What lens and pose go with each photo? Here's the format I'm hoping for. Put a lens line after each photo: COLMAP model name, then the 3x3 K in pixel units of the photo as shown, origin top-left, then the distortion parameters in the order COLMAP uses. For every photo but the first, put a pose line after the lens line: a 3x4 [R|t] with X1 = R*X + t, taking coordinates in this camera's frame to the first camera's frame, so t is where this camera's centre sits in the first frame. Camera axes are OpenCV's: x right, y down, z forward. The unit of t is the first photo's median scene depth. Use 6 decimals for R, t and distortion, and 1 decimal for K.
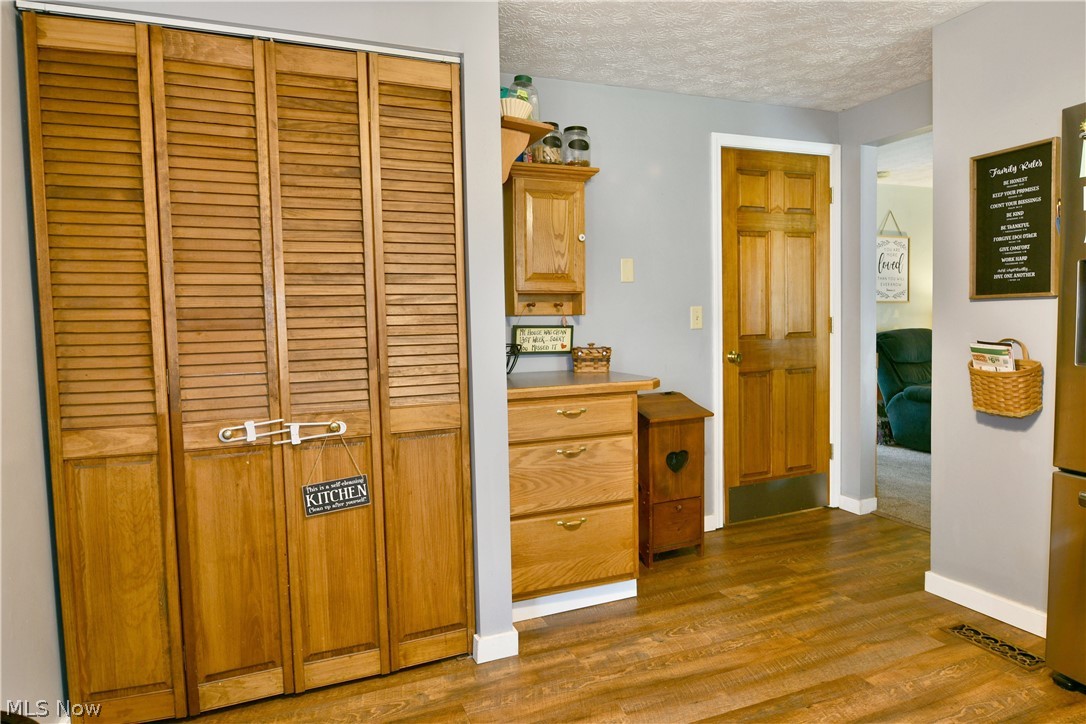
lens RADIAL K [[655.6, 0, 541.6], [0, 655.6, 357.5], [0, 0, 1]] dist [-0.011815, -0.003373]
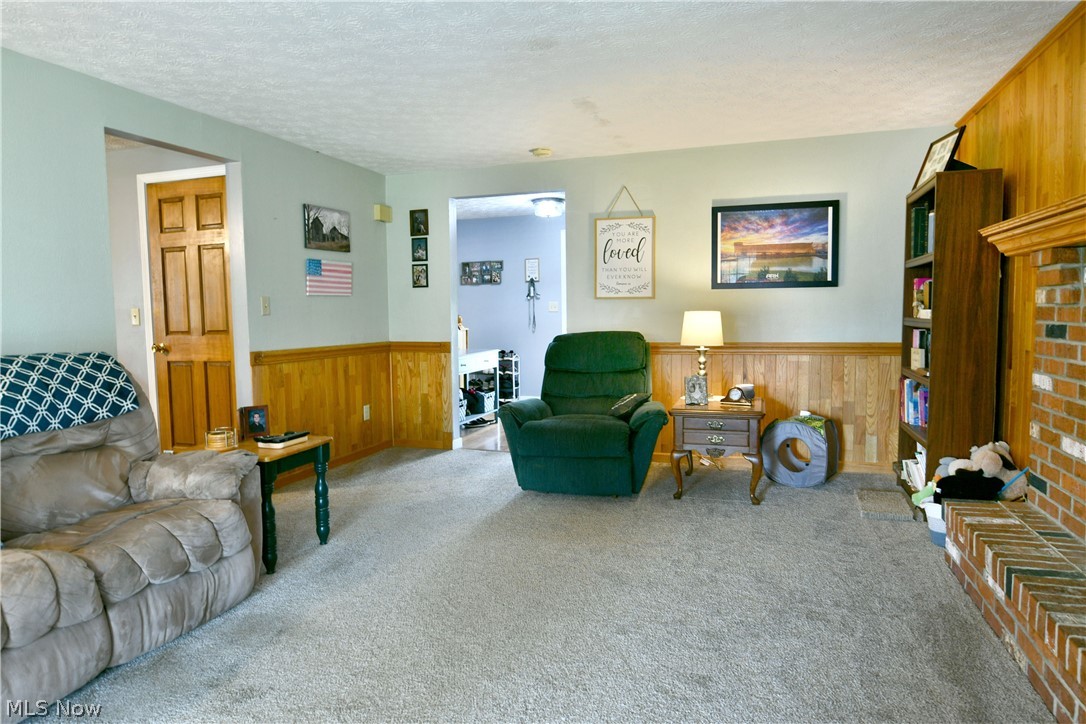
lens RADIAL K [[655.6, 0, 545.1], [0, 655.6, 361.3], [0, 0, 1]] dist [-0.011815, -0.003373]
pose [[0.761068, 0.065614, -0.645346, 1.002176], [-0.042850, 0.997783, 0.050913, -0.043472], [0.647256, -0.011095, 0.762192, 0.306904]]
